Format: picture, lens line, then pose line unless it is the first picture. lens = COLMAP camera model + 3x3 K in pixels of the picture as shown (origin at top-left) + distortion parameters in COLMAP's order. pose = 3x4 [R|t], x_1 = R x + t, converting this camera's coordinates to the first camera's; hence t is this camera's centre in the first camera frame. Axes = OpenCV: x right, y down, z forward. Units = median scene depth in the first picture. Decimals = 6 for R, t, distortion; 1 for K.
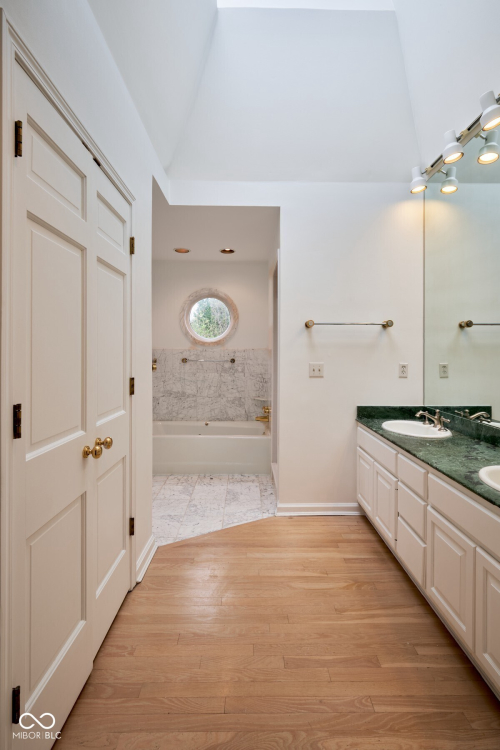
lens RADIAL K [[346.4, 0, 249.7], [0, 346.4, 375.4], [0, 0, 1]] dist [0.004810, -0.000165]
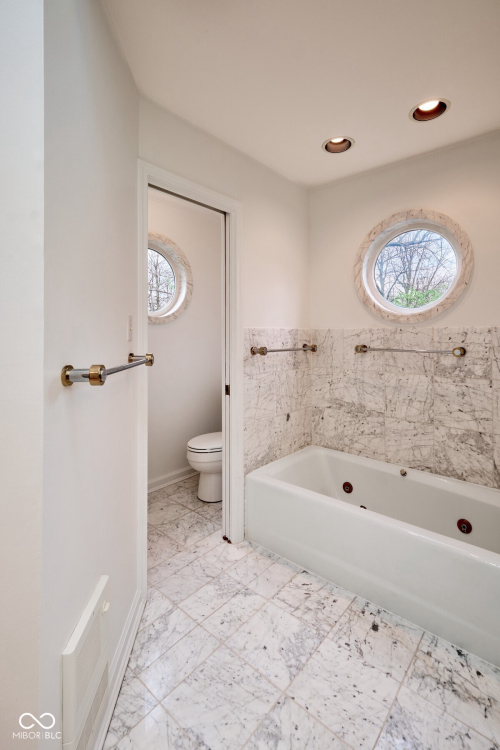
lens RADIAL K [[346.4, 0, 259.0], [0, 346.4, 332.1], [0, 0, 1]] dist [0.004810, -0.000165]
pose [[0.749388, -0.007810, -0.662085, 0.058715], [-0.040830, 0.997482, -0.057980, -0.030497], [0.660871, 0.070483, 0.747182, 0.459567]]
